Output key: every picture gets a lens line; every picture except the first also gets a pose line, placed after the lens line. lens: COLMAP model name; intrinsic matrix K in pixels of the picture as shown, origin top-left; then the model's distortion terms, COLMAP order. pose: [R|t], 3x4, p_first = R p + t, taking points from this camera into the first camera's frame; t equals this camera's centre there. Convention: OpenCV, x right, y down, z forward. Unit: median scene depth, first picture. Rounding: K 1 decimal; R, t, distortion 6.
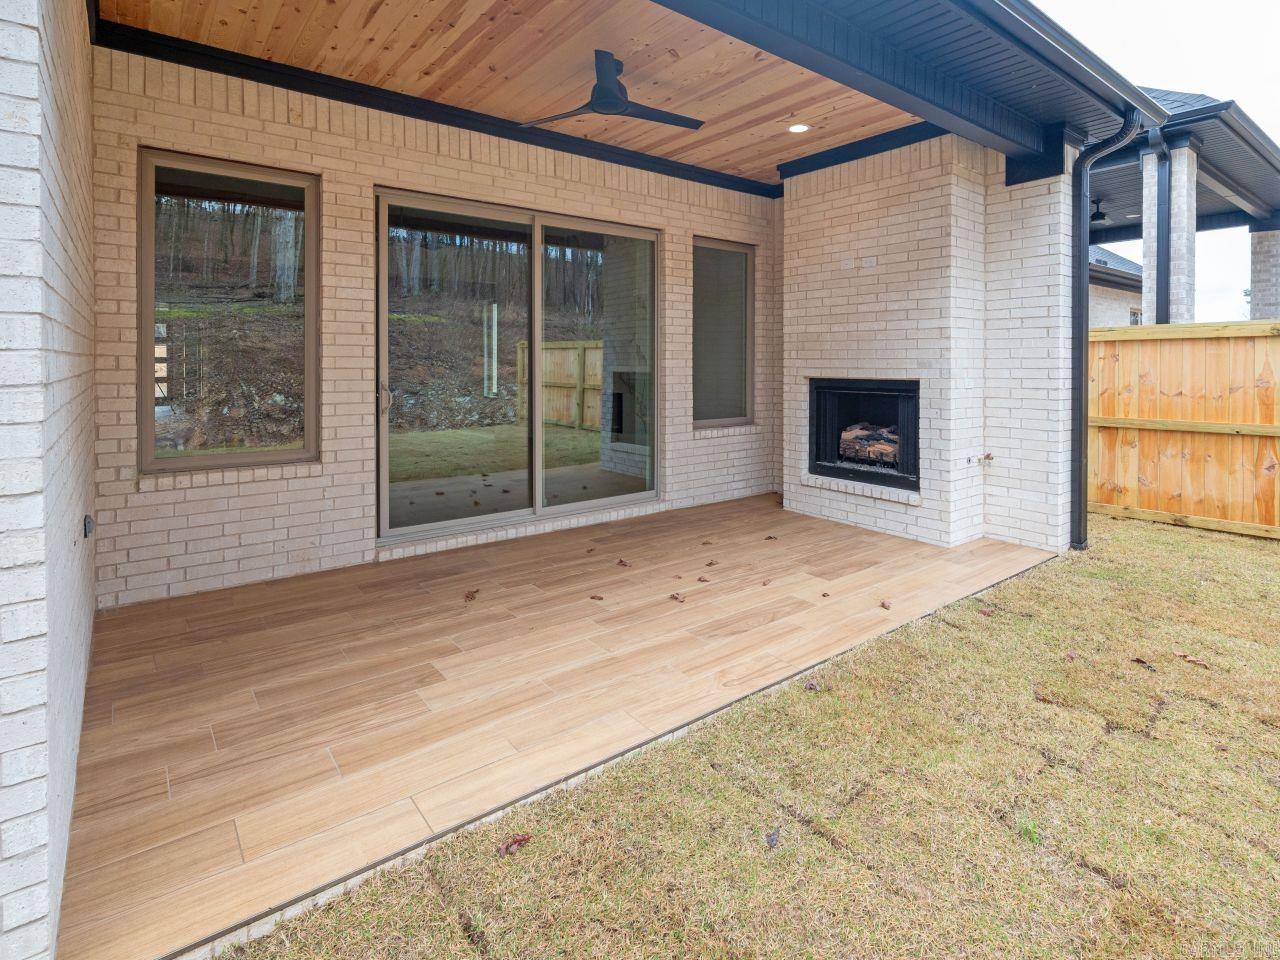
lens RADIAL K [[631.6, 0, 655.6], [0, 631.6, 367.5], [0, 0, 1]] dist [0.007874, 0.000459]
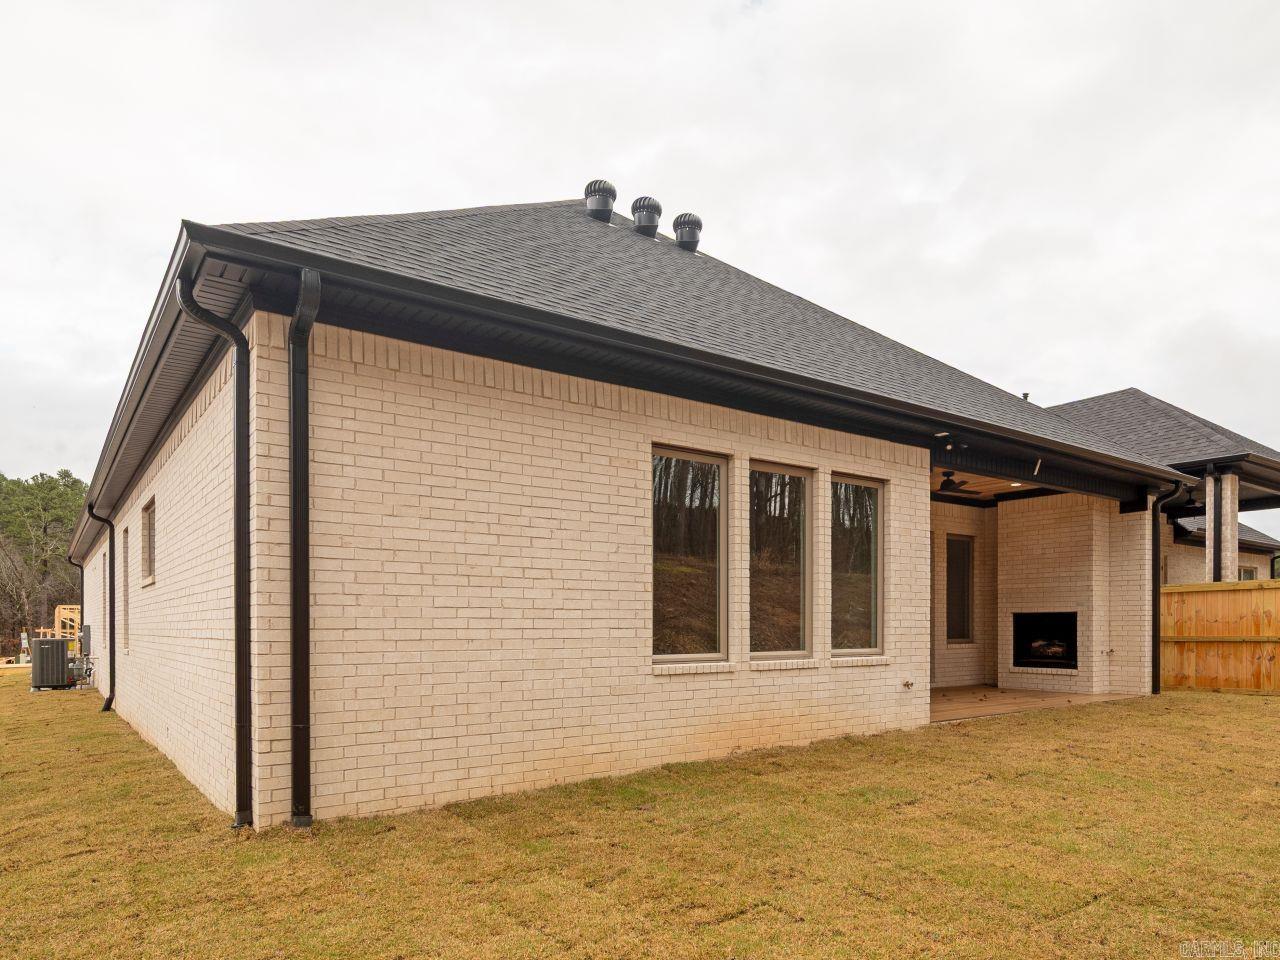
lens RADIAL K [[845.7, 0, 683.1], [0, 845.7, 639.4], [0, 0, 1]] dist [-0.005593, -0.002365]
pose [[0.999970, -0.005994, 0.004818, -0.764635], [0.005969, 0.999969, 0.005167, 0.078017], [-0.004849, -0.005138, 0.999975, -1.509670]]
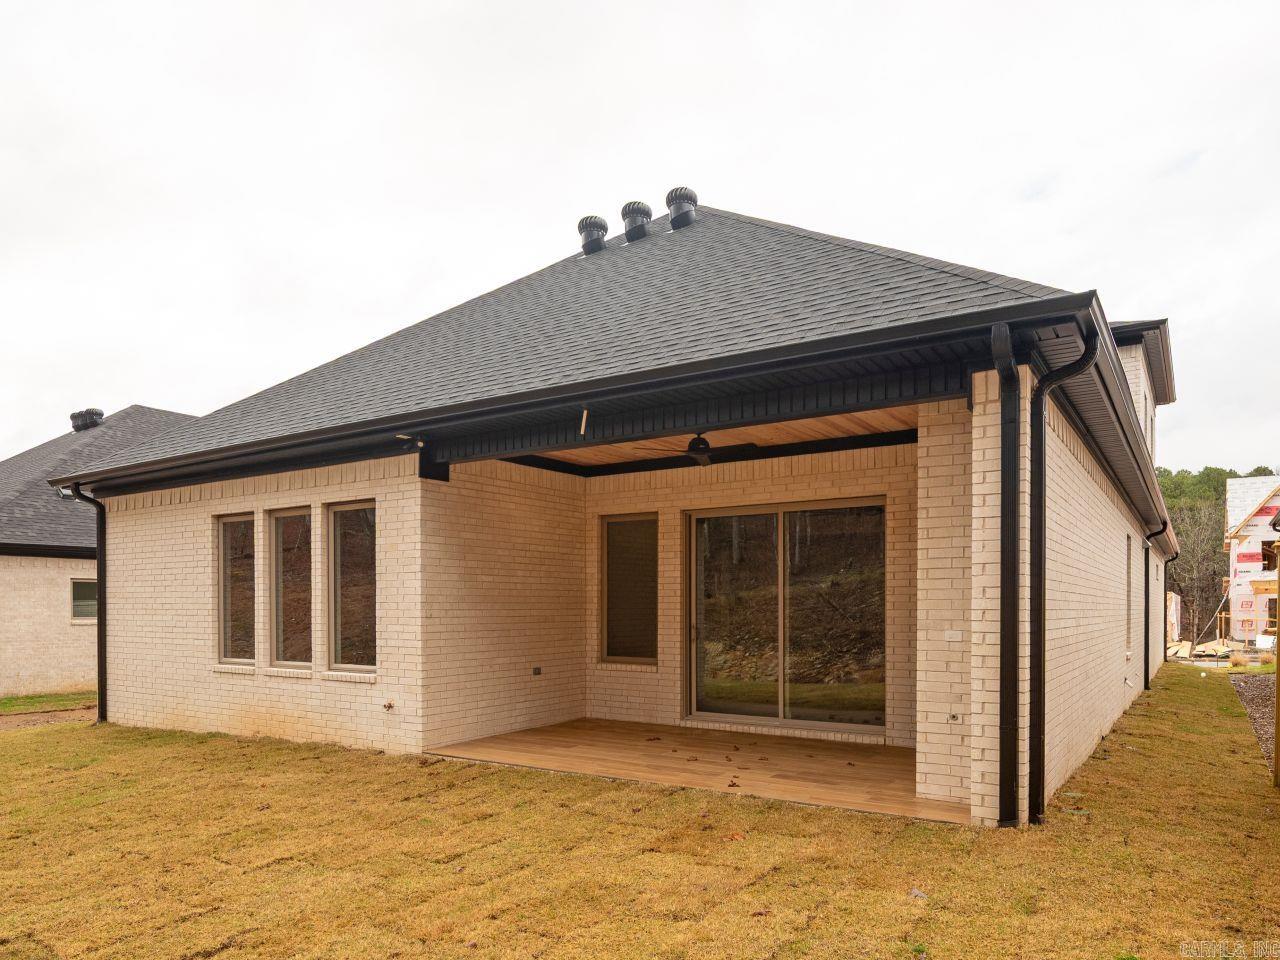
lens RADIAL K [[845.7, 0, 683.1], [0, 845.7, 639.4], [0, 0, 1]] dist [-0.005593, -0.002365]
pose [[0.344301, 0.032852, -0.938284, 1.429880], [-0.008605, 0.999456, 0.031836, -0.006716], [0.938820, -0.002888, 0.344396, 0.163618]]
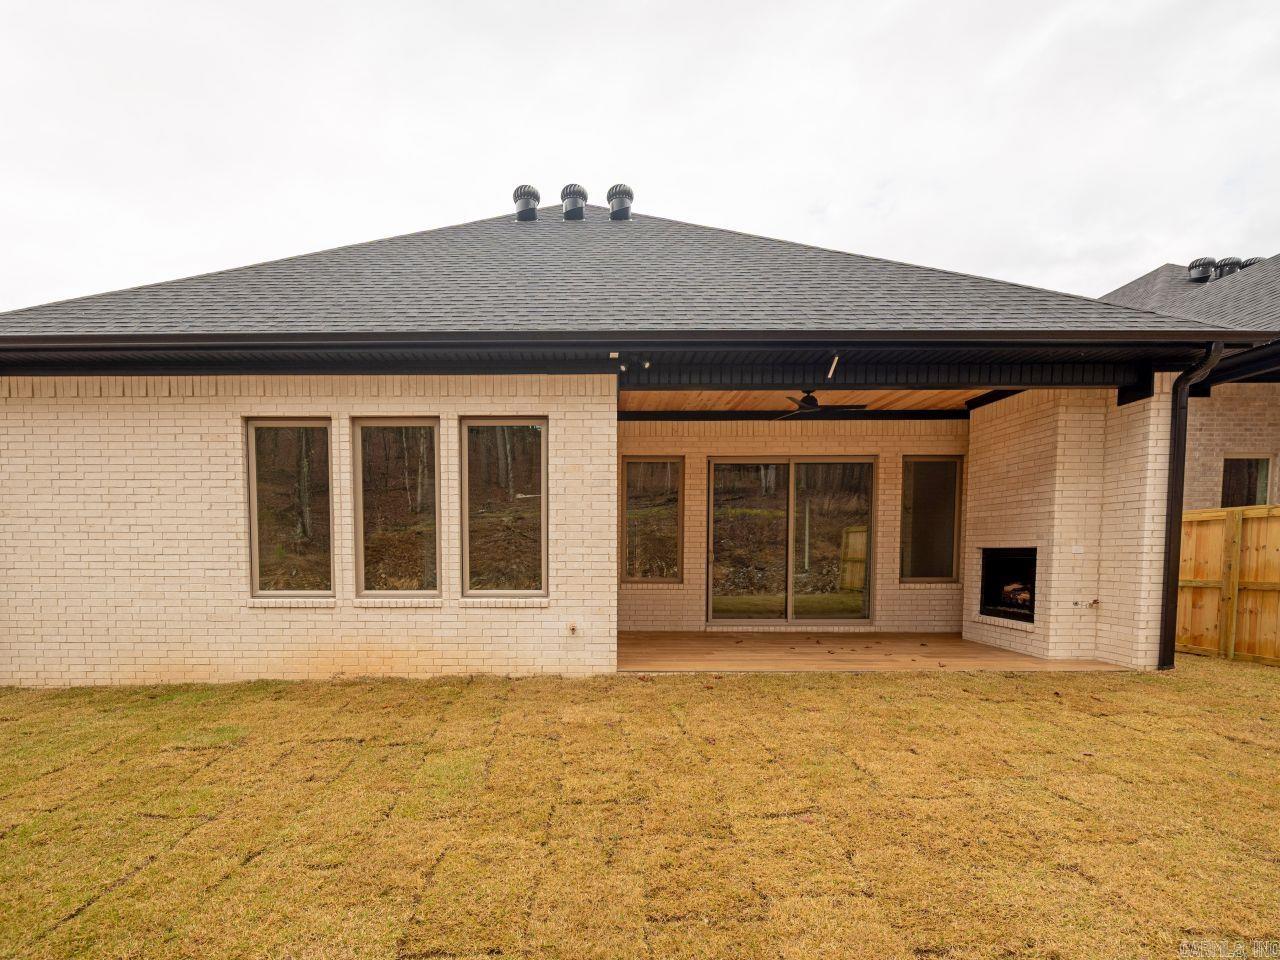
lens RADIAL K [[615.7, 0, 606.5], [0, 615.7, 589.5], [0, 0, 1]] dist [-0.001428, -0.000496]
pose [[0.786162, 0.036195, -0.616960, 0.475336], [-0.003345, 0.998518, 0.054317, 0.039523], [0.618011, -0.040638, 0.785118, -0.695622]]
